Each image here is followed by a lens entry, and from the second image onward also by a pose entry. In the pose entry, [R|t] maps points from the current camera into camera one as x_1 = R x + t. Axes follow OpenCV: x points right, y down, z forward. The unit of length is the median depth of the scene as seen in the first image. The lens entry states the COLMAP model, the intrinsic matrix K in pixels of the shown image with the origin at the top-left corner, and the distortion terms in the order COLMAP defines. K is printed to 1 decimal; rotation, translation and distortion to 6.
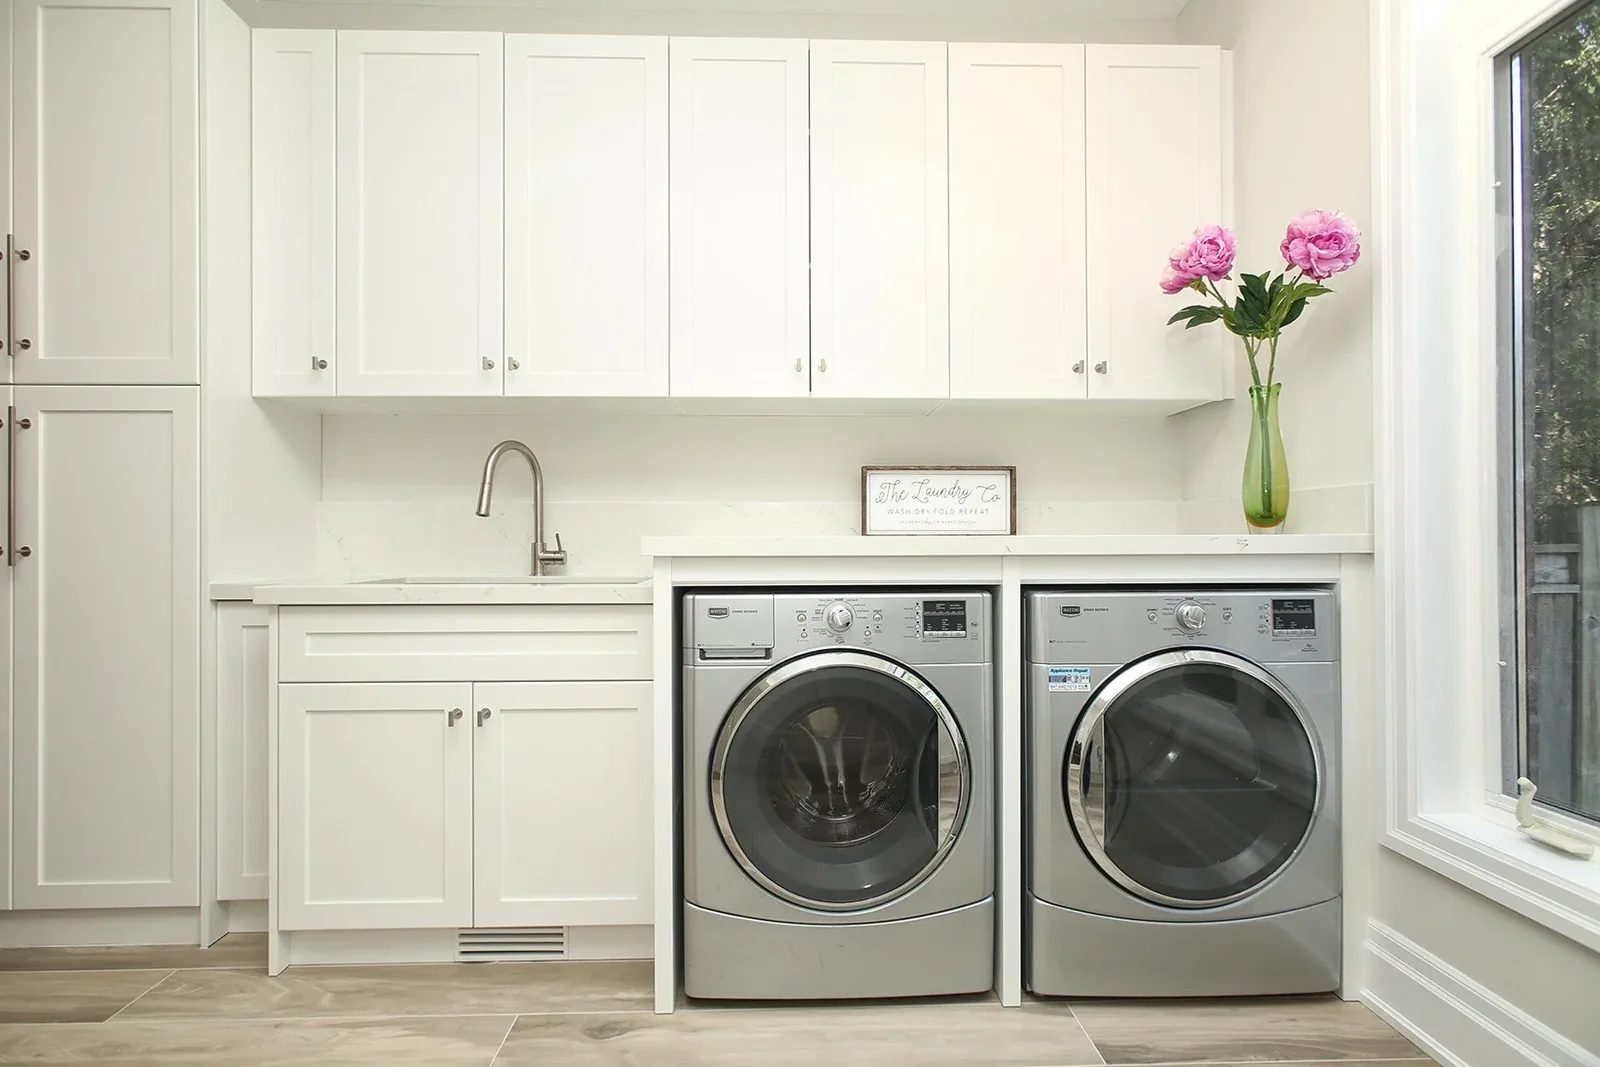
lens RADIAL K [[766.1, 0, 797.2], [0, 766.1, 532.8], [0, 0, 1]] dist [0.003434, 0.006147]
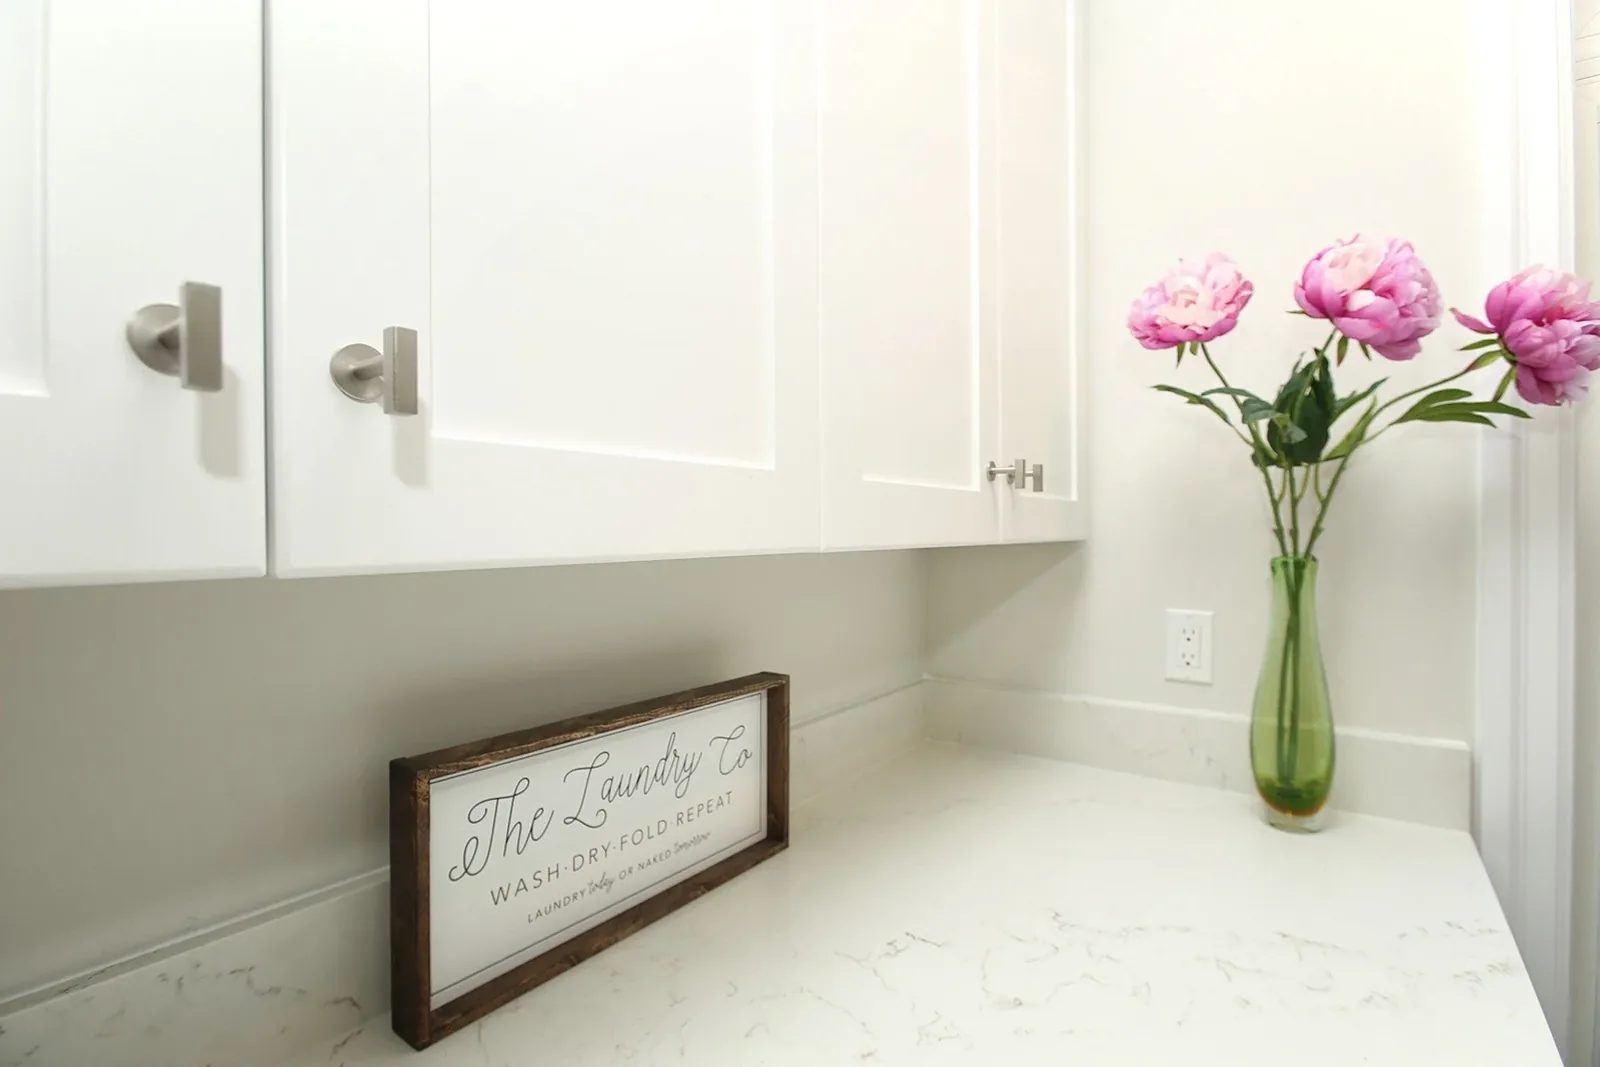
lens RADIAL K [[764.7, 0, 806.6], [0, 764.7, 544.6], [0, 0, 1]] dist [0.000086, 0.000136]
pose [[0.609344, -0.014225, 0.792778, -0.040953], [-0.006936, 0.999705, 0.023269, -0.210311], [-0.792876, -0.019678, 0.609066, 0.941233]]
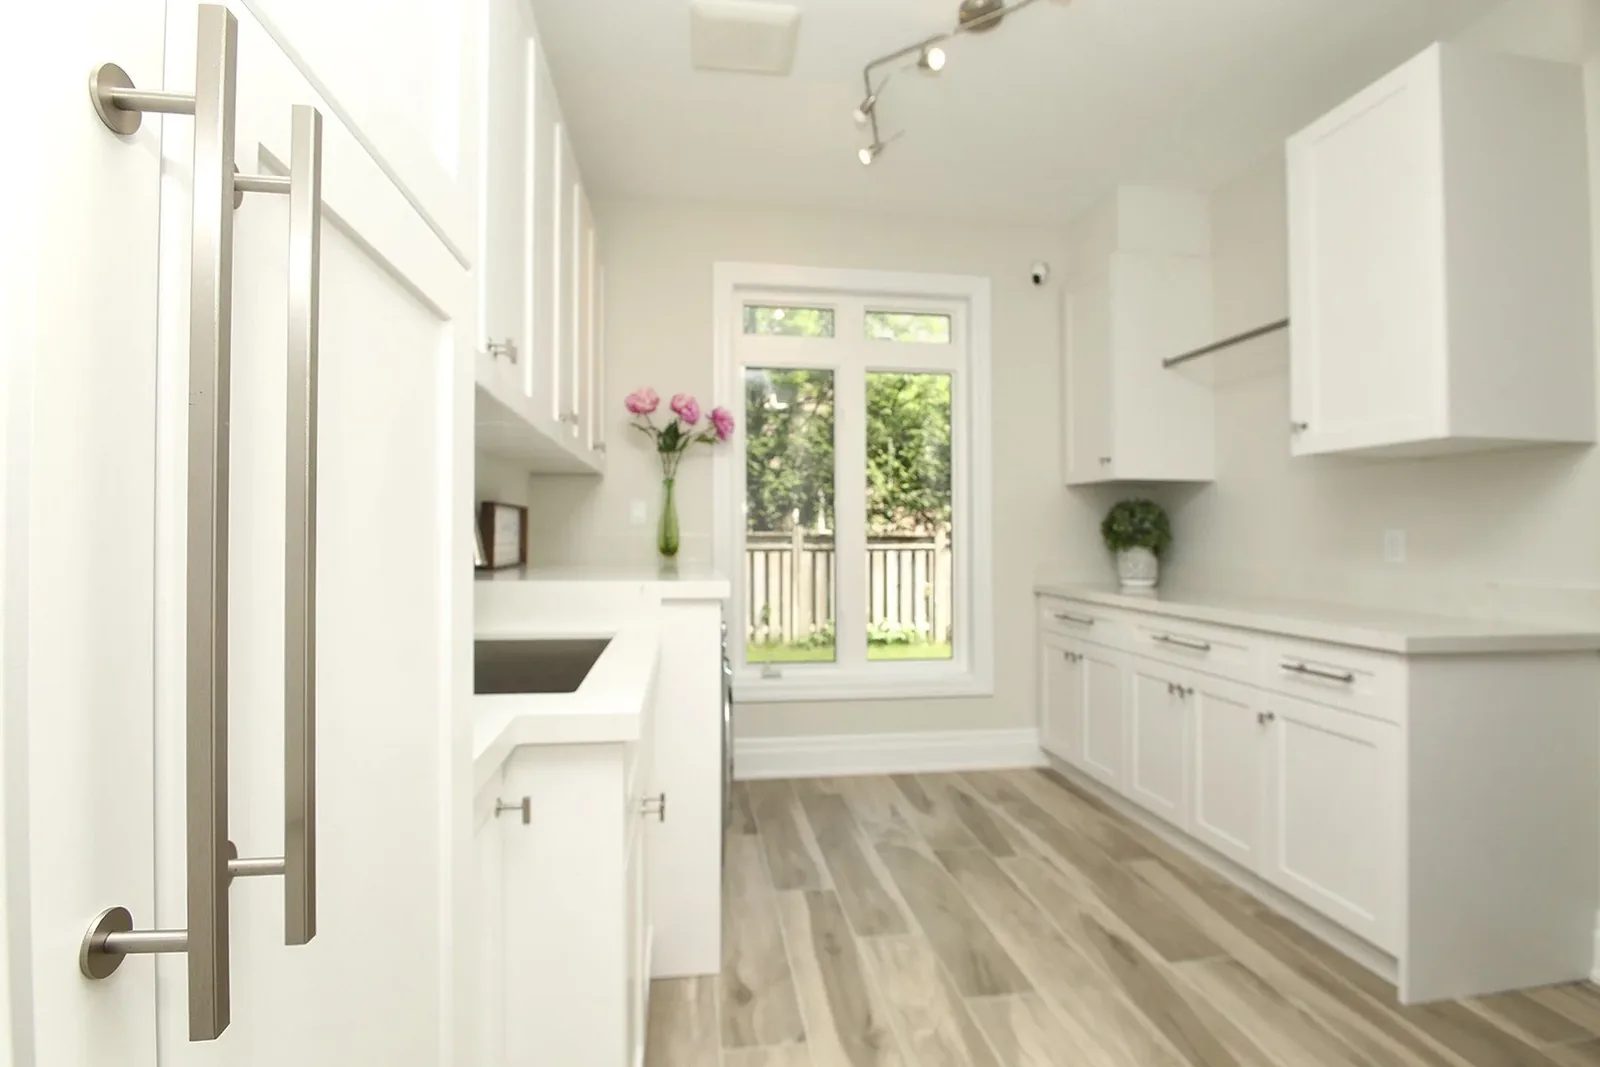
lens RADIAL K [[754.7, 0, 800.0], [0, 754.7, 533.5], [0, 0, 1]] dist [-0.000618, 0.008889]
pose [[-0.101689, 0.003169, 0.994811, -1.220746], [-0.018635, 0.999813, -0.005089, -0.058897], [-0.994642, -0.019056, -0.101611, 0.866910]]
